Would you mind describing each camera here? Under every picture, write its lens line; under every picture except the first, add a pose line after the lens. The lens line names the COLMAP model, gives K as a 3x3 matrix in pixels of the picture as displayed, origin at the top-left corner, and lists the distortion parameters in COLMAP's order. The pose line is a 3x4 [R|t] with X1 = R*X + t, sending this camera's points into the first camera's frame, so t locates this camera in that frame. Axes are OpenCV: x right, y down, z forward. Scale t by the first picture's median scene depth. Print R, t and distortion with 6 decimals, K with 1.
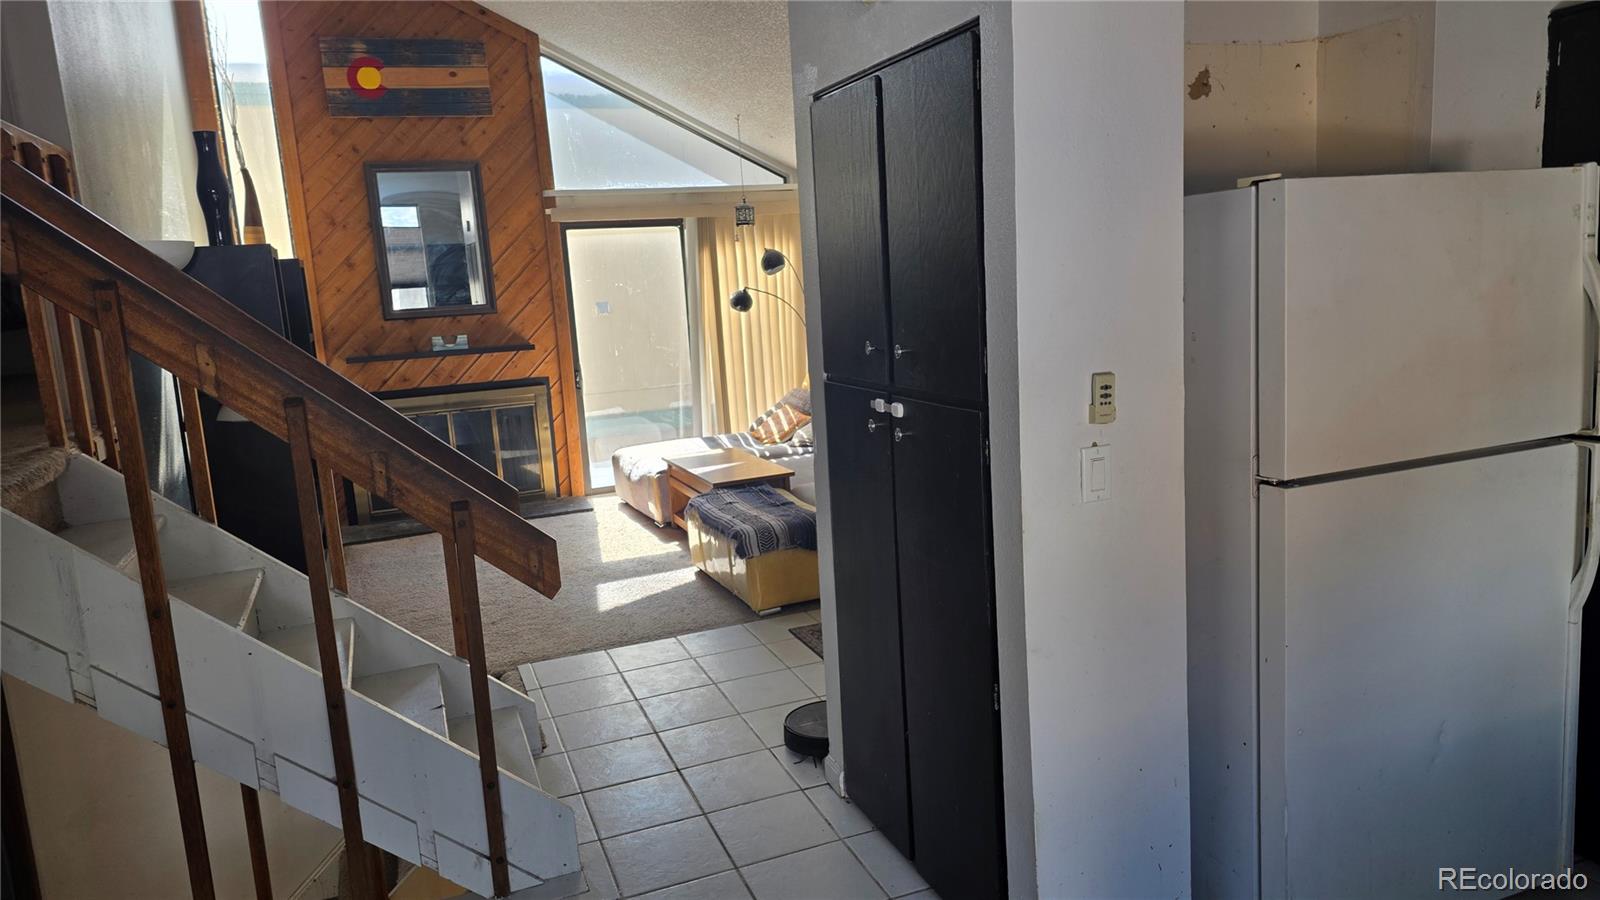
lens RADIAL K [[1054.8, 0, 815.4], [0, 1054.8, 448.3], [0, 0, 1]] dist [0.064404, -0.044183]
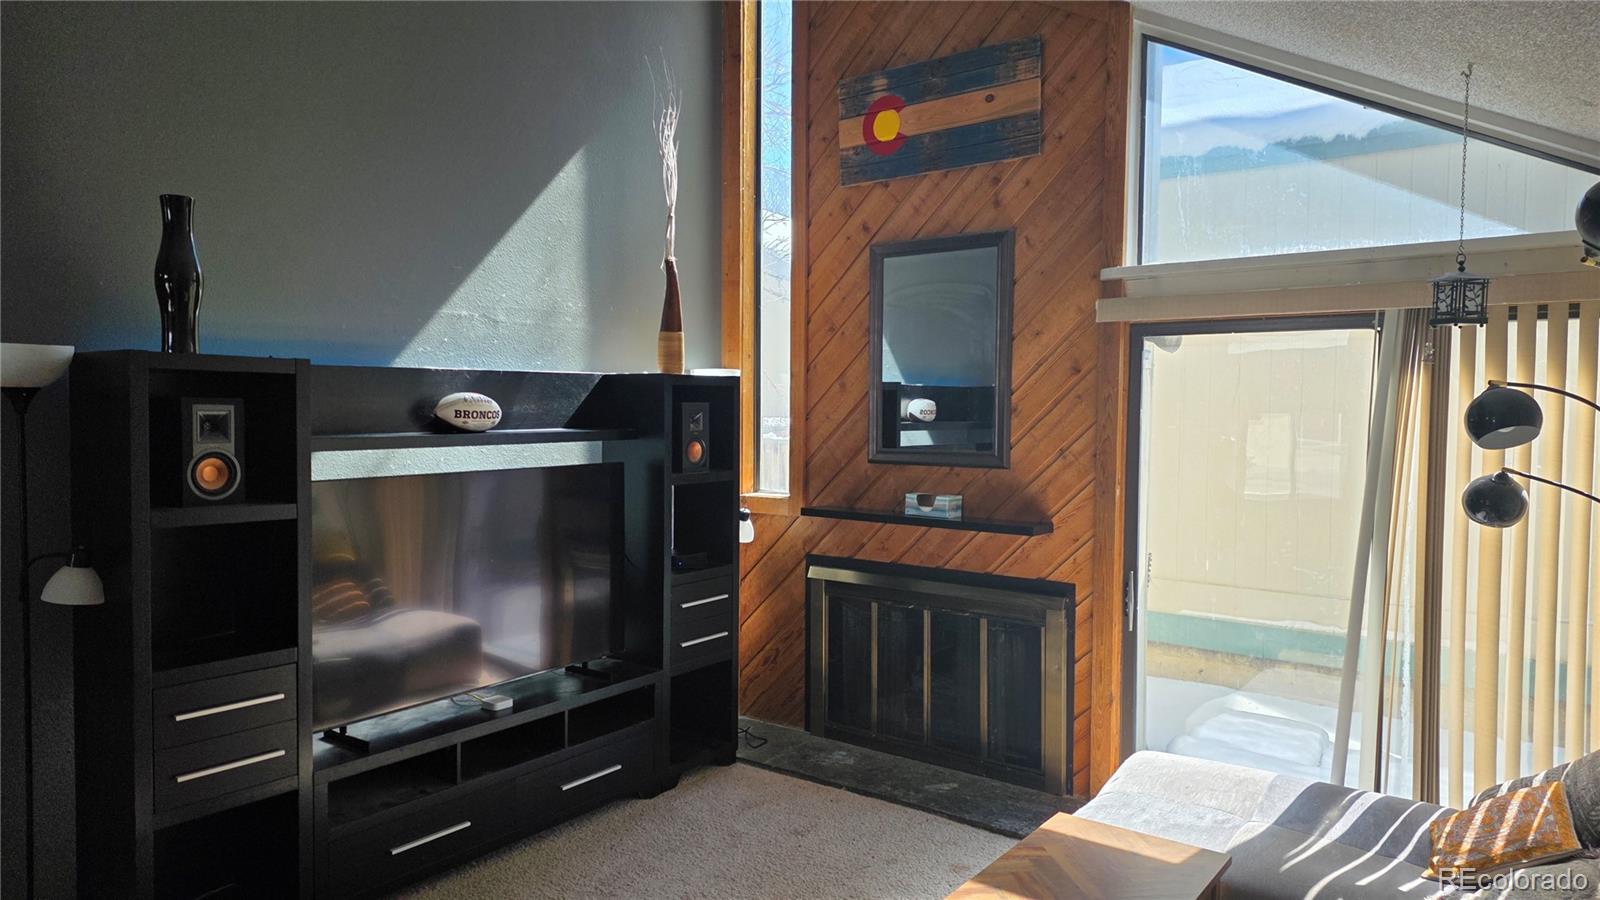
lens RADIAL K [[1054.8, 0, 806.3], [0, 1054.8, 470.9], [0, 0, 1]] dist [0.064404, -0.044183]
pose [[0.504301, 0.113089, -0.856091, 0.181697], [-0.181365, 0.983146, 0.023035, -0.126775], [0.844267, 0.143648, 0.516312, 0.619913]]
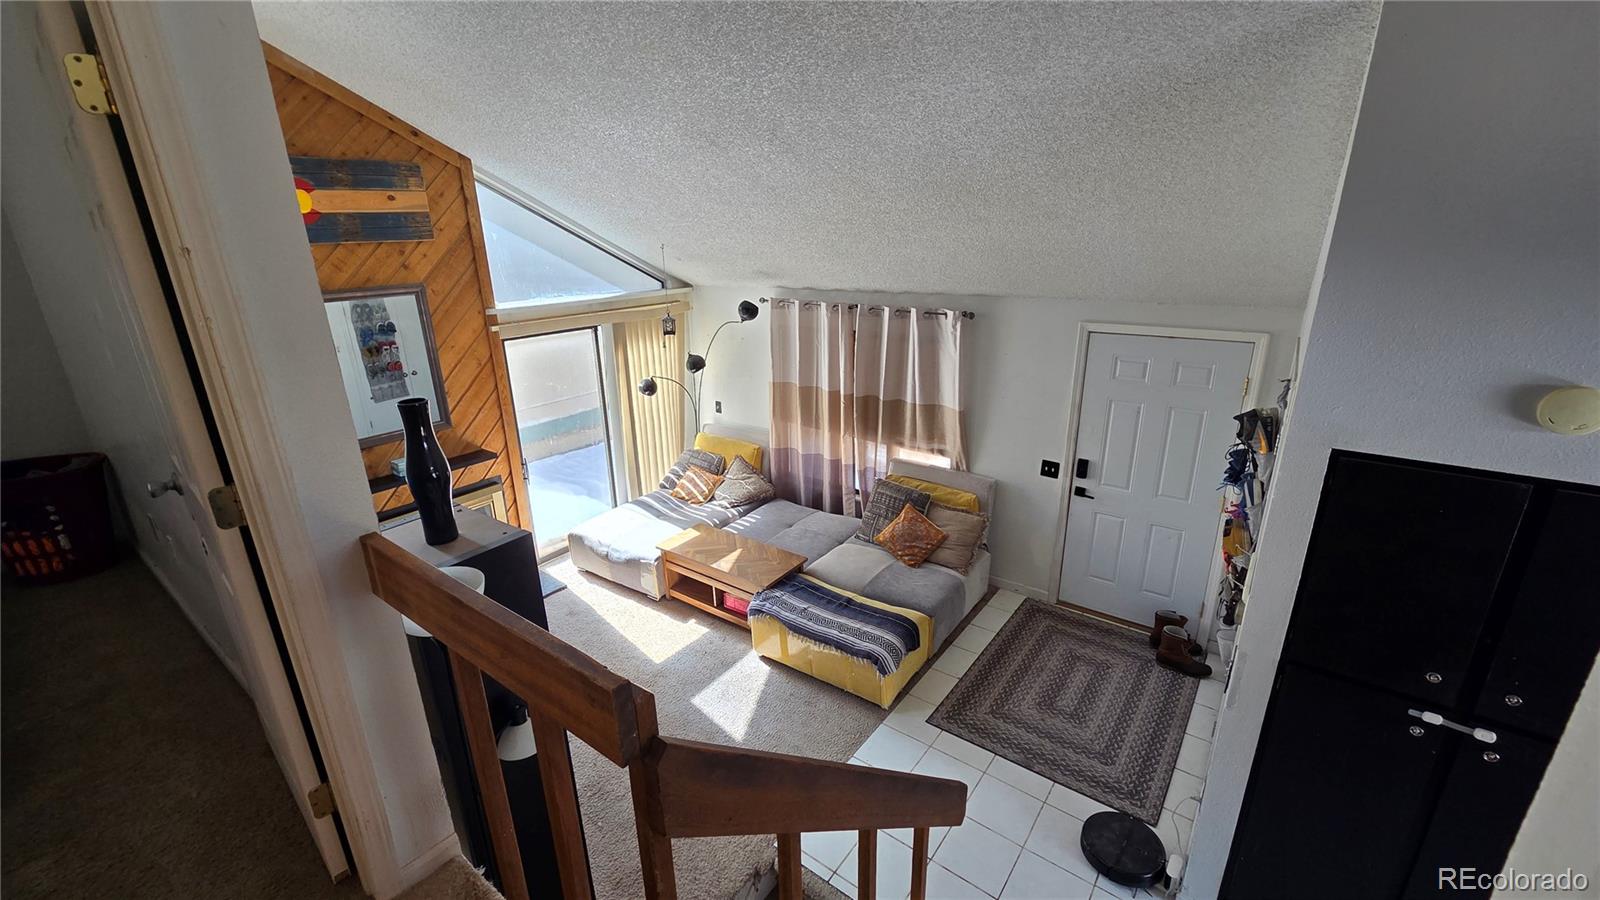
lens RADIAL K [[651.4, 0, 808.7], [0, 651.4, 454.3], [0, 0, 1]] dist [-0.001897, -0.000636]
pose [[0.862524, -0.120776, 0.491392, -0.336804], [0.056951, 0.988098, 0.142895, -0.185022], [-0.502802, -0.095265, 0.859136, 0.279094]]
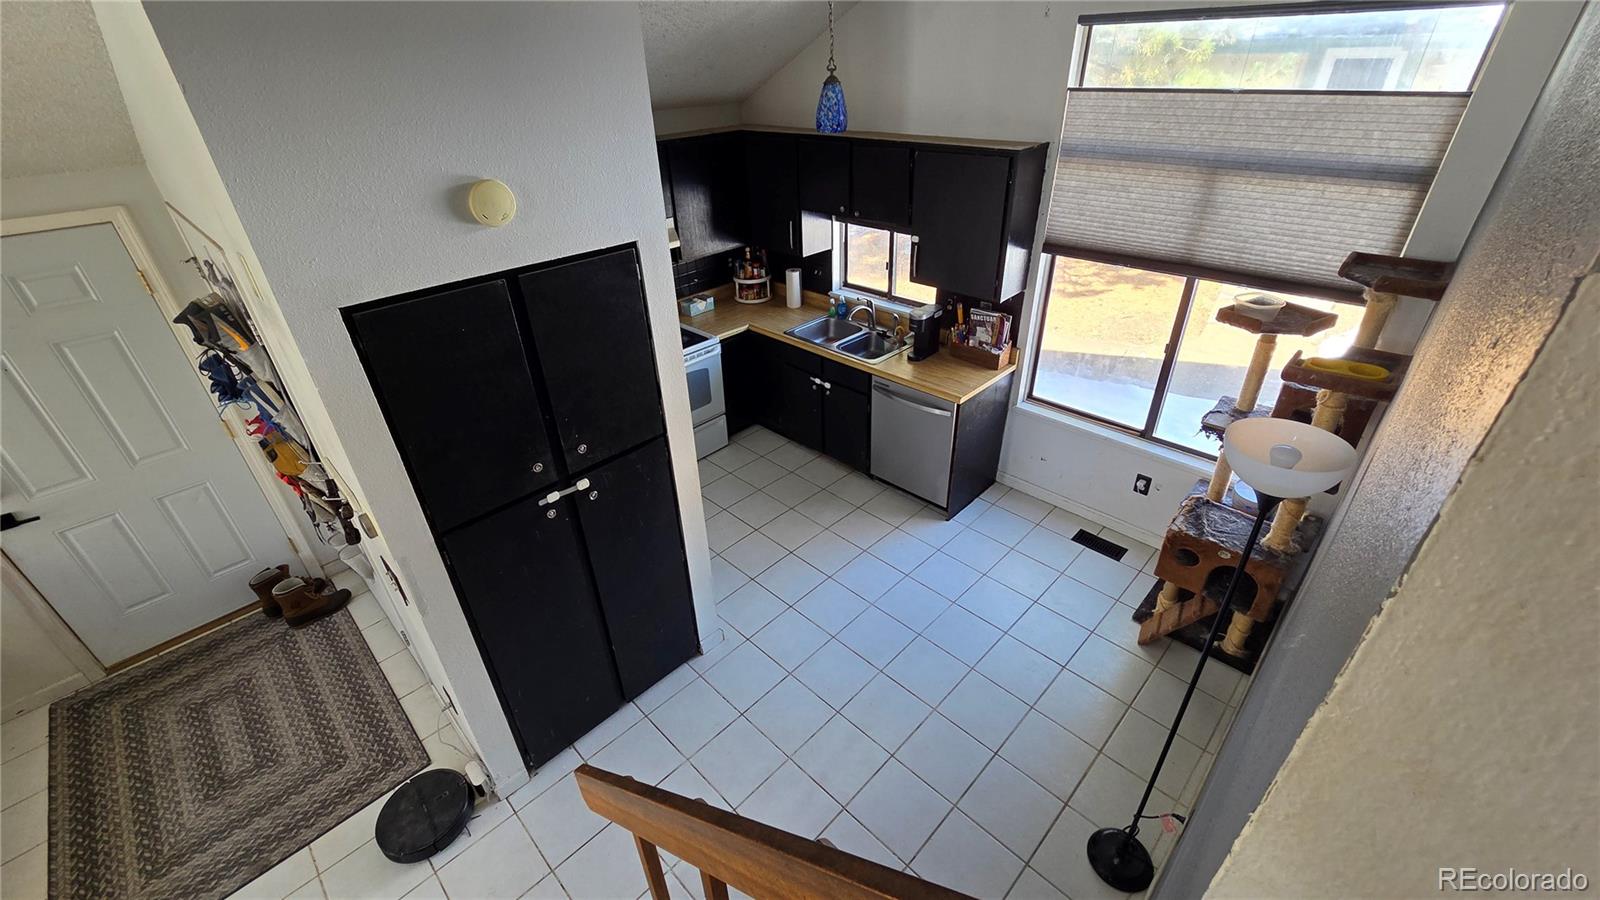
lens RADIAL K [[651.4, 0, 790.1], [0, 651.4, 452.1], [0, 0, 1]] dist [-0.001897, -0.000636]
pose [[-0.371417, -0.422737, 0.826645, -0.282726], [0.217330, 0.826016, 0.520063, -0.178659], [-0.902672, 0.372815, -0.214923, 0.329047]]
